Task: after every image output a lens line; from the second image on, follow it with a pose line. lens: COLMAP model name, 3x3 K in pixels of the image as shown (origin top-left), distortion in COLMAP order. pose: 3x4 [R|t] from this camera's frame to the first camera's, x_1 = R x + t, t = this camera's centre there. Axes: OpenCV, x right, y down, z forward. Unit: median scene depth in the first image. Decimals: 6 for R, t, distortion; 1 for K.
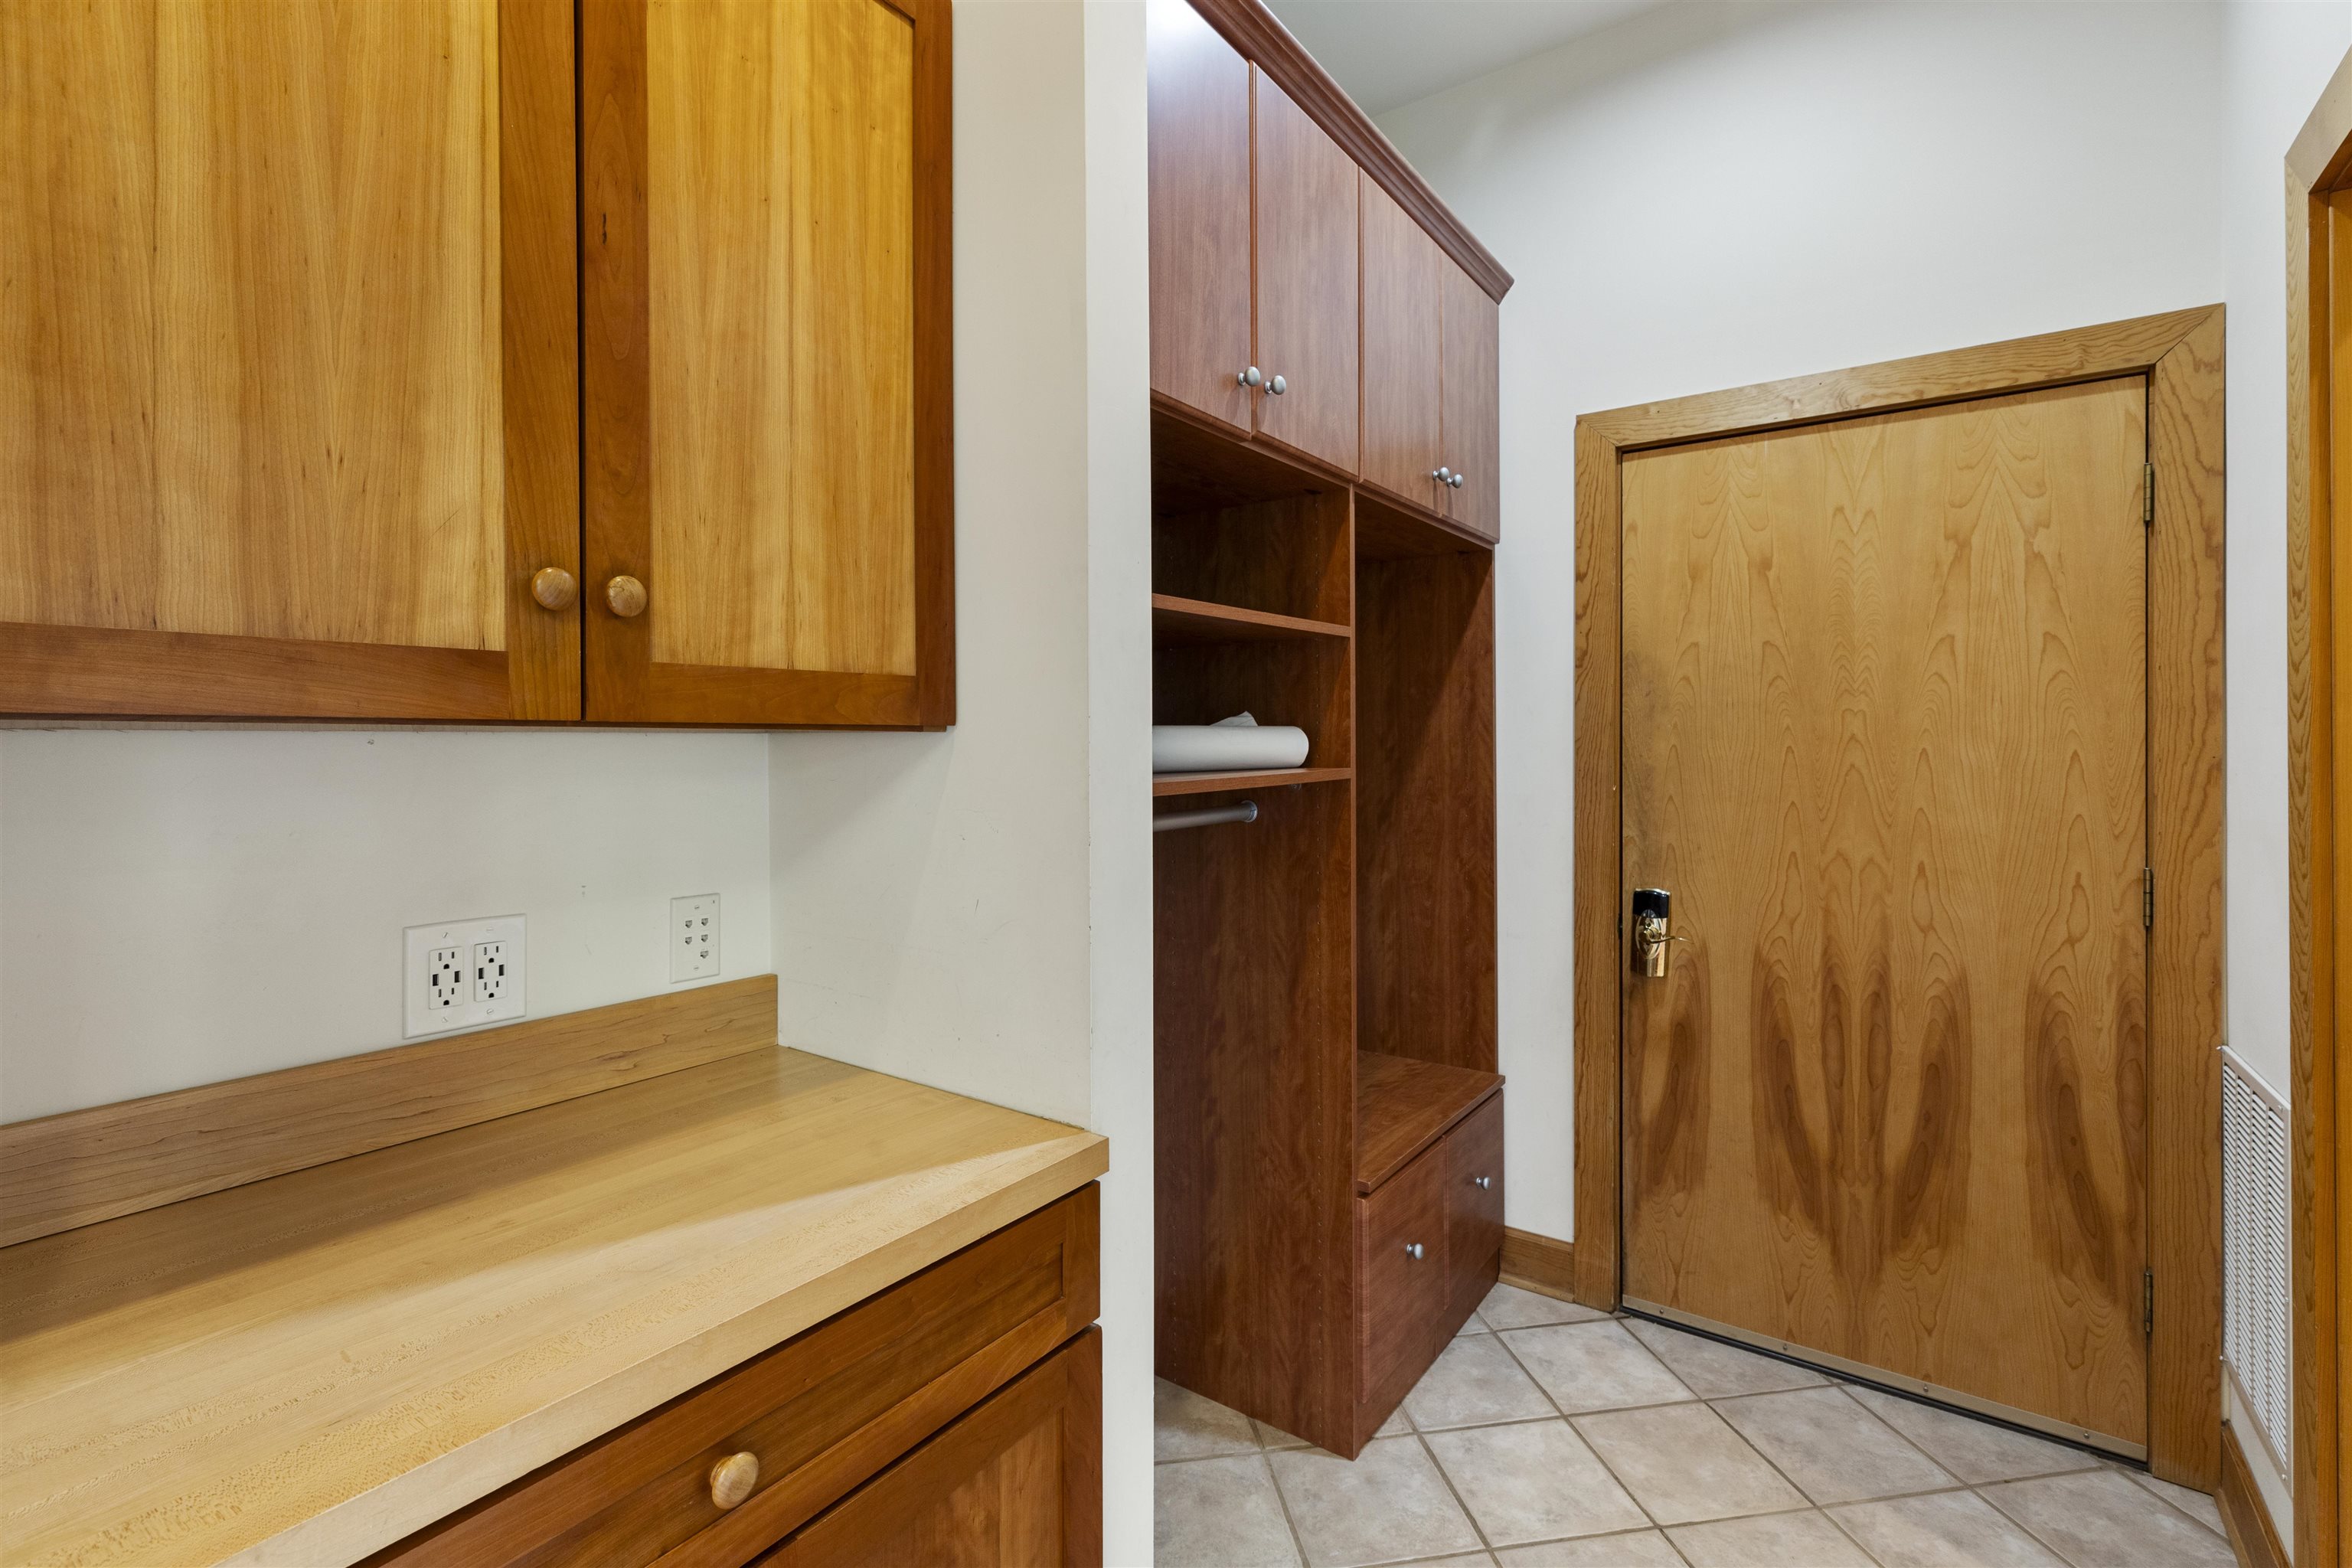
lens RADIAL K [[1079.4, 0, 1180.4], [0, 1079.4, 743.7], [0, 0, 1]] dist [0.003946, -0.001198]
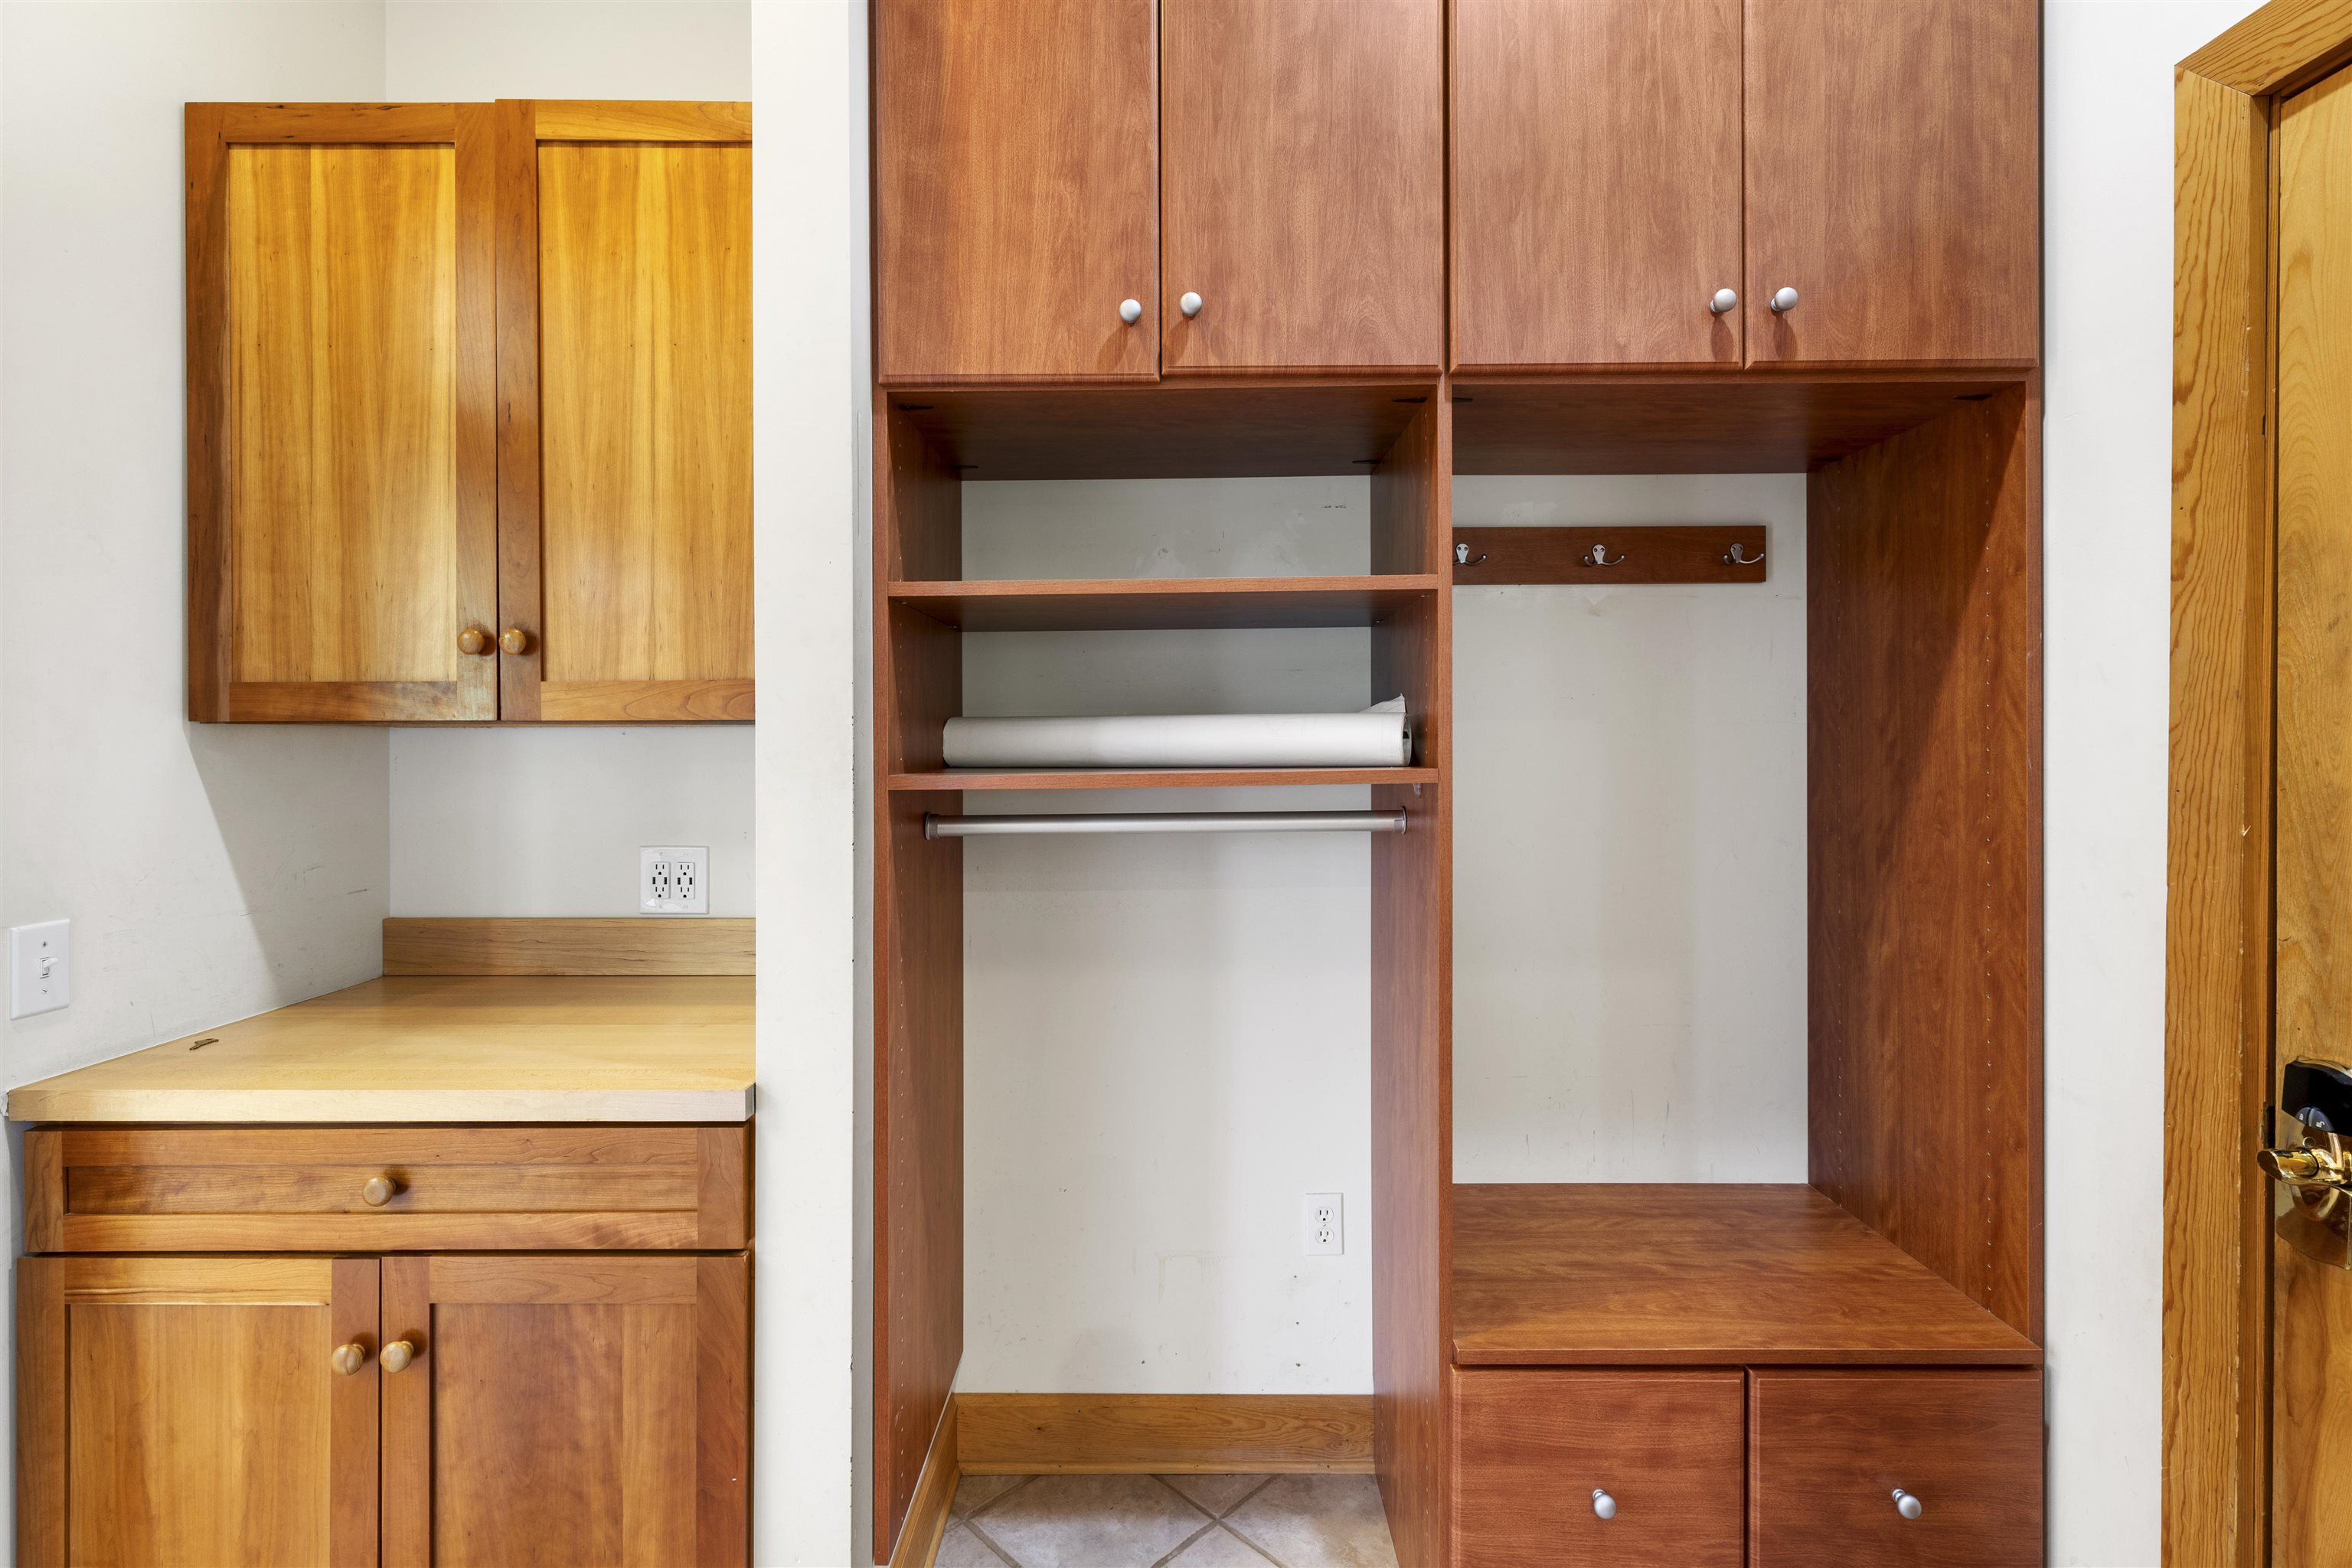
lens RADIAL K [[1079.4, 0, 1167.9], [0, 1079.4, 739.2], [0, 0, 1]] dist [0.003946, -0.001198]
pose [[0.565277, 0.004772, -0.824888, 1.039204], [-0.000133, 0.999984, 0.005693, -0.002280], [0.824901, -0.003109, 0.565268, 0.696990]]
